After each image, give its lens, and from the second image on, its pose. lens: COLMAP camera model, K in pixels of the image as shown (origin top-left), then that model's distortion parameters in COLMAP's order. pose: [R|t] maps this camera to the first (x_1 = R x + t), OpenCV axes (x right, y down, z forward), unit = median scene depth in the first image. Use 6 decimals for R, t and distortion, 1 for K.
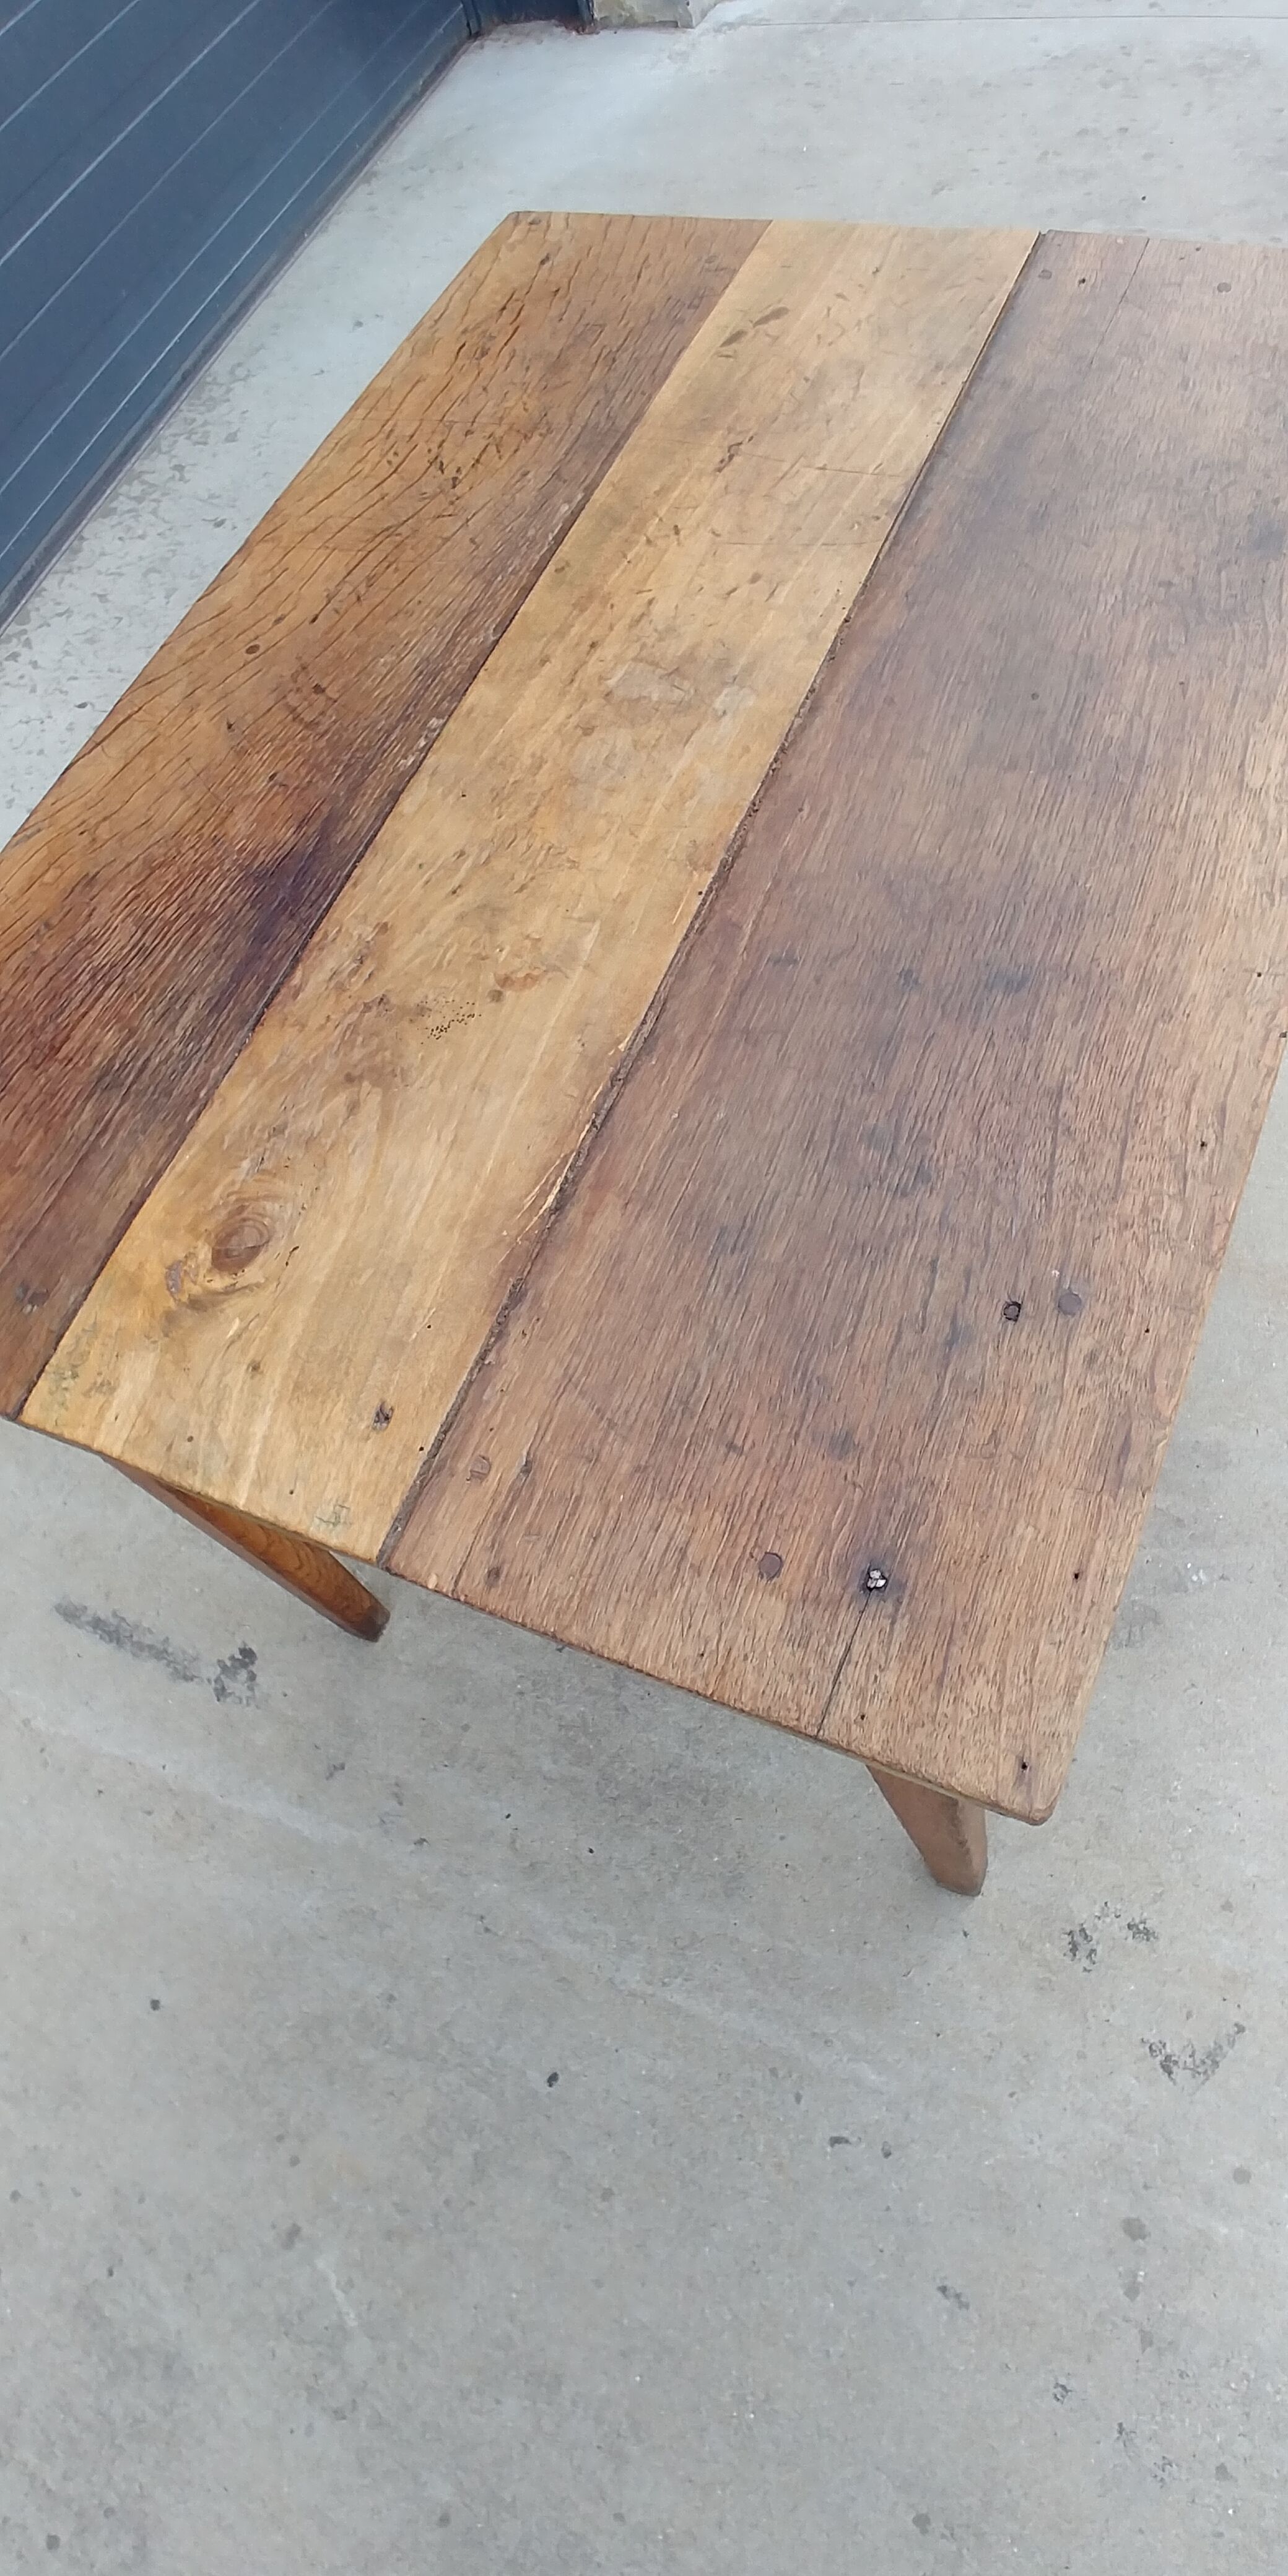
lens RADIAL K [[1536.2, 0, 627.9], [0, 1536.2, 1287.0], [0, 0, 1]] dist [-0.059550, -0.013811]
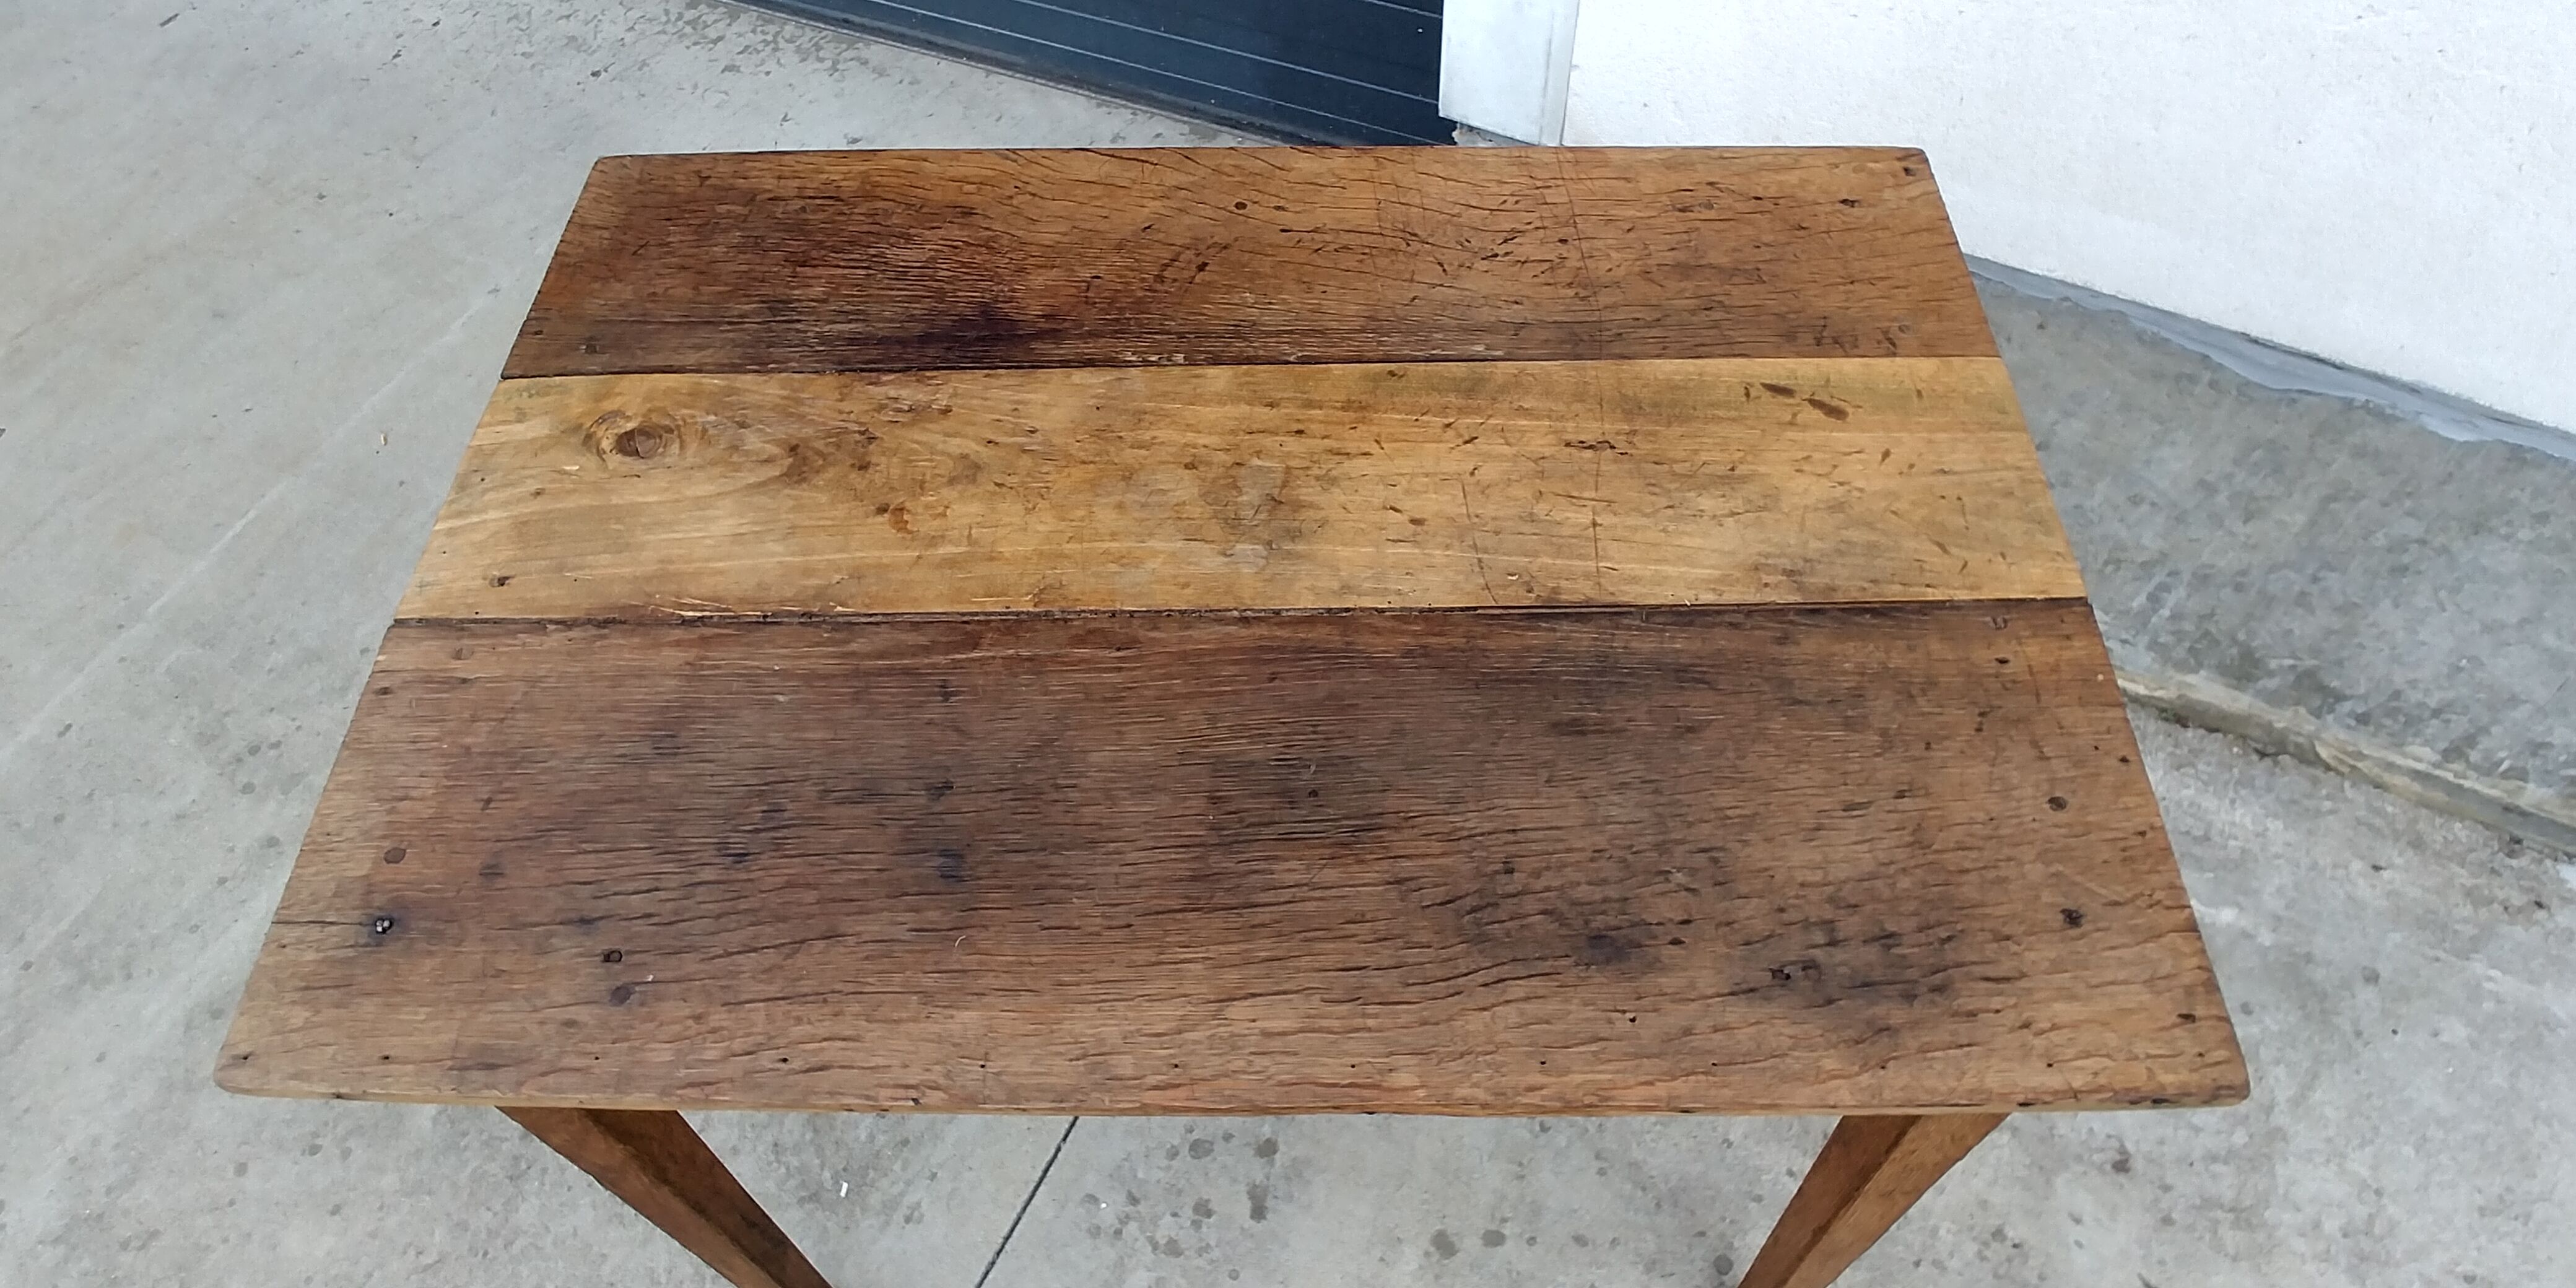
lens RADIAL K [[1536.2, 0, 1287.4], [0, 1536.2, 599.2], [0, 0, 1]] dist [-0.059550, -0.013811]
pose [[0.390430, 0.832649, -0.392760, 0.525254], [-0.829948, 0.502968, 0.241264, -0.650299], [0.398435, 0.231774, 0.887429, 0.062024]]
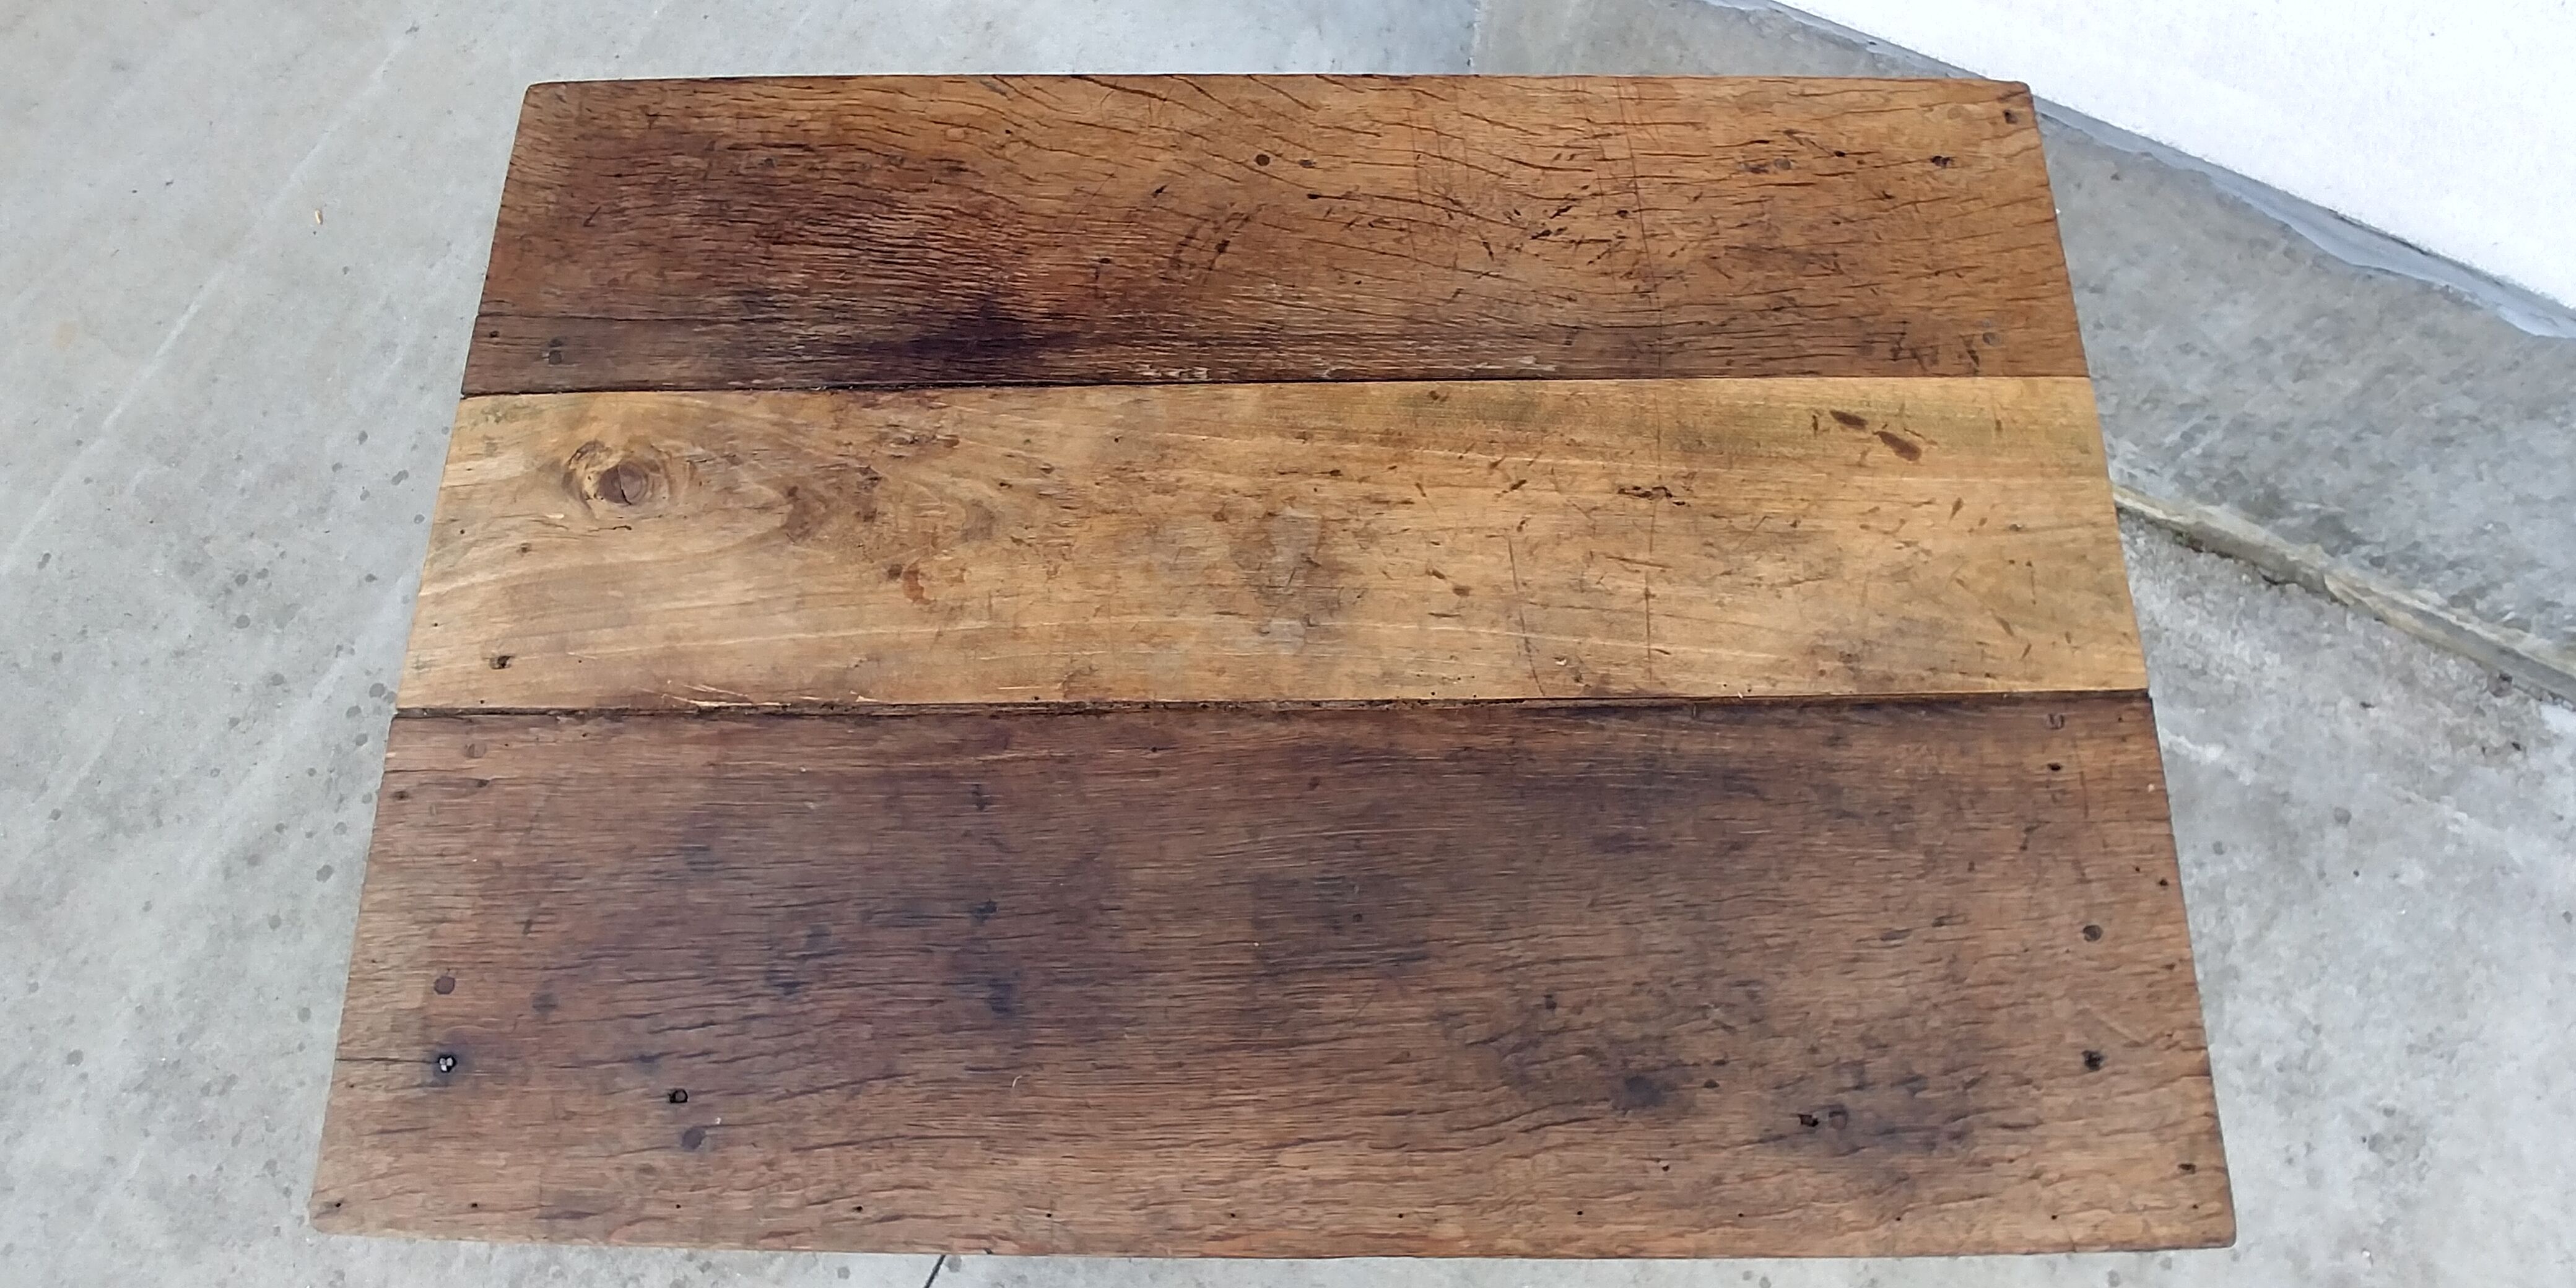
lens RADIAL K [[1536.2, 0, 1277.5], [0, 1536.2, 597.0], [0, 0, 1]] dist [-0.059550, -0.013811]
pose [[0.398207, 0.907091, -0.136443, 0.183886], [-0.830862, 0.419706, 0.365398, -0.765036], [0.388715, -0.032138, 0.920797, 0.050697]]
